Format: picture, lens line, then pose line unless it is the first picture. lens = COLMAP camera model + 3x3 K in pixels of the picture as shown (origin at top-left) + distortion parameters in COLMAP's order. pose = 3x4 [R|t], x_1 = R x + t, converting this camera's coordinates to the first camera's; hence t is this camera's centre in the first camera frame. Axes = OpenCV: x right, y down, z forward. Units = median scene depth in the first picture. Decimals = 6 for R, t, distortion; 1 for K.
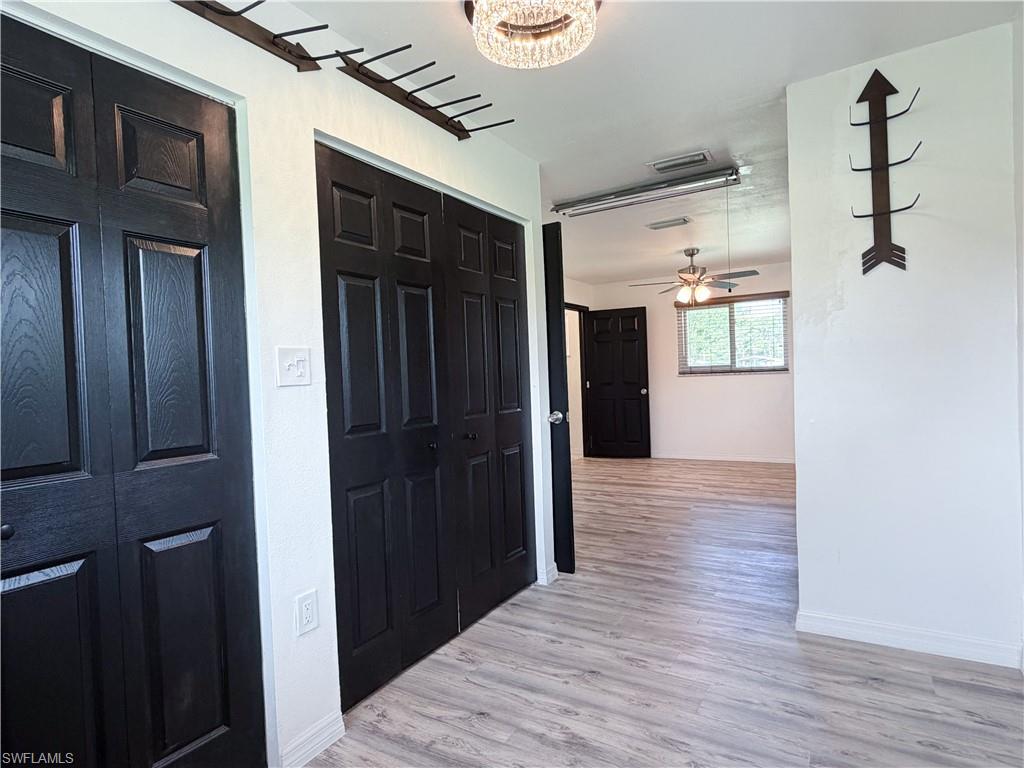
lens RADIAL K [[570.4, 0, 503.5], [0, 570.4, 389.5], [0, 0, 1]] dist [-0.015887, -0.000800]
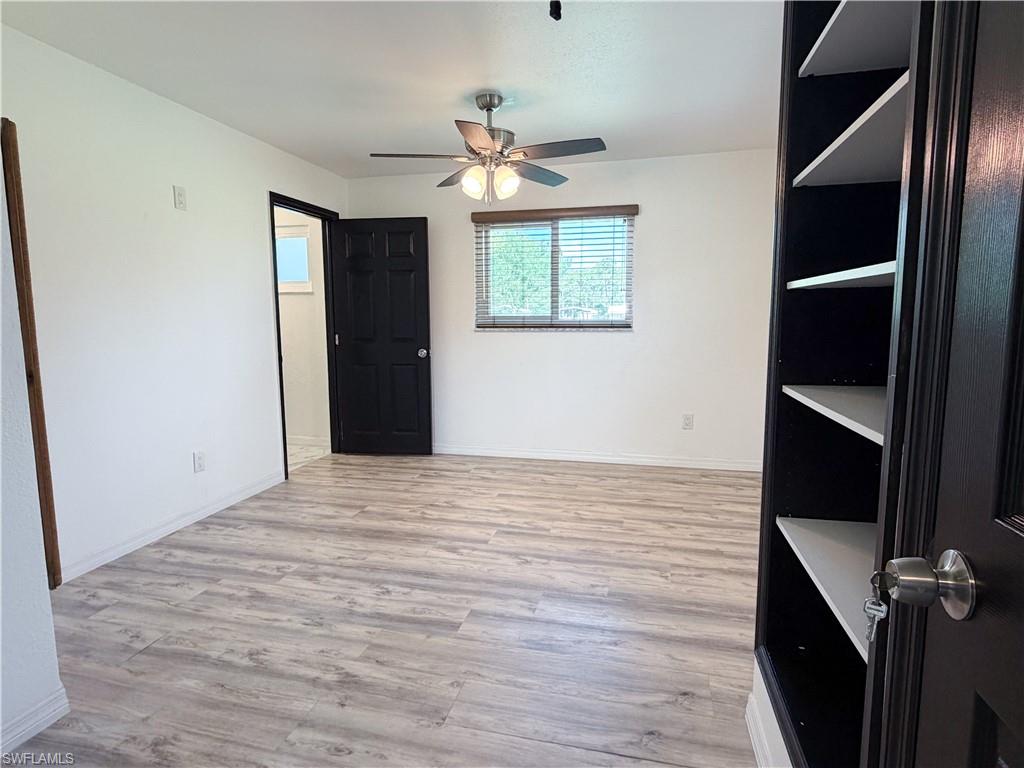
lens RADIAL K [[570.4, 0, 503.5], [0, 570.4, 389.5], [0, 0, 1]] dist [-0.015887, -0.000800]
pose [[0.955745, -0.004734, 0.294158, 0.159624], [-0.023529, 0.995438, 0.092469, -0.018984], [-0.293253, -0.095298, 0.951273, 0.398876]]
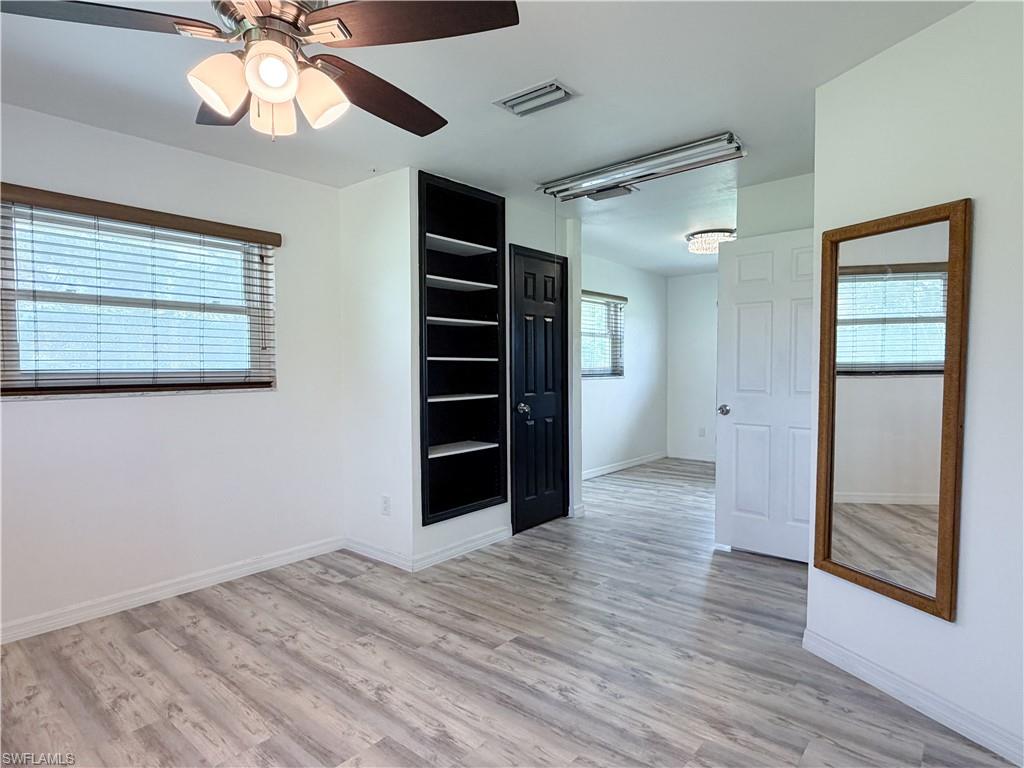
lens RADIAL K [[570.4, 0, 503.5], [0, 570.4, 389.5], [0, 0, 1]] dist [-0.015887, -0.000800]
pose [[-0.985296, 0.037308, 0.166733, 0.168346], [0.048191, 0.996930, 0.061709, -0.041390], [-0.163919, 0.068836, -0.984069, 1.064675]]
